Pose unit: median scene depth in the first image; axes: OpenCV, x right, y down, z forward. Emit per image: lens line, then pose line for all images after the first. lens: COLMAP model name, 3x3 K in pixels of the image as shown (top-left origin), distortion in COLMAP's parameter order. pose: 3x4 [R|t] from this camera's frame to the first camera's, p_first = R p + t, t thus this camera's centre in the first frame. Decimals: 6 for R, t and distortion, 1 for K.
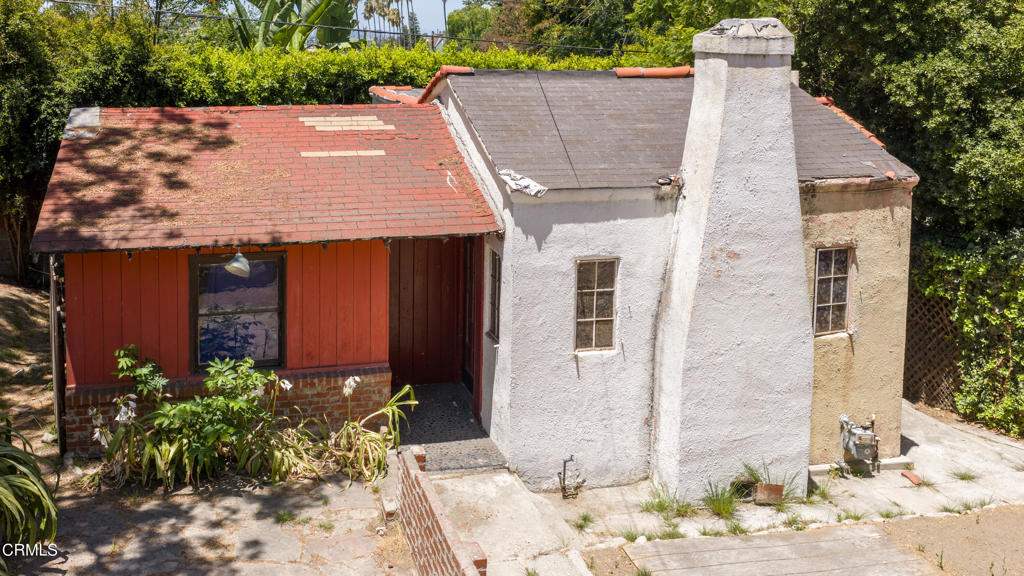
lens RADIAL K [[756.1, 0, 511.6], [0, 756.1, 145.8], [0, 0, 1]] dist [-0.002277, -0.000008]
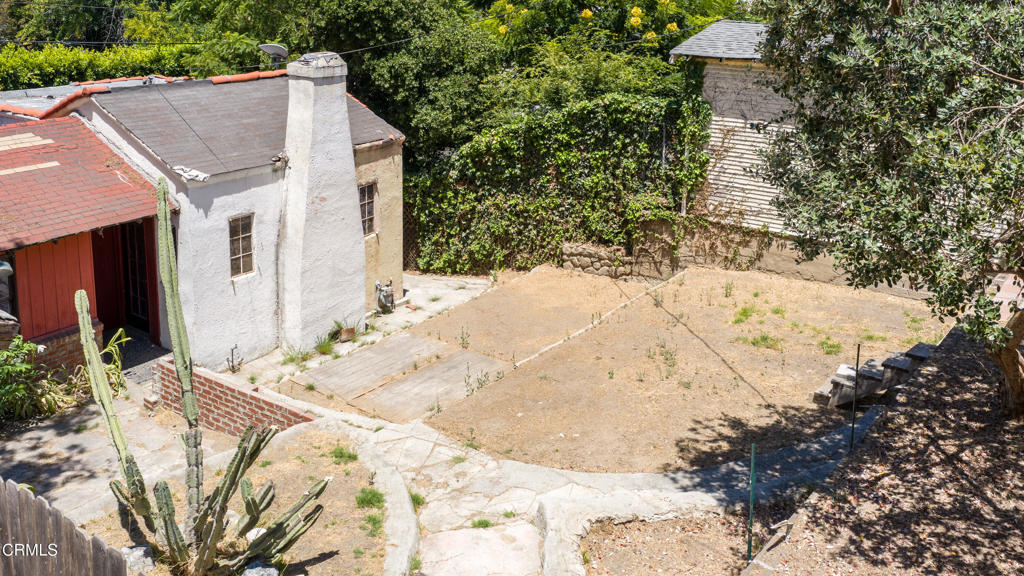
lens RADIAL K [[860.7, 0, 512.0], [0, 860.7, 288.0], [0, 0, 1]] dist [0.008759, -0.018102]
pose [[0.725758, -0.228927, 0.648743, -0.624115], [0.044499, 0.956656, 0.287801, -0.179084], [-0.686510, -0.180006, 0.704487, -0.597702]]
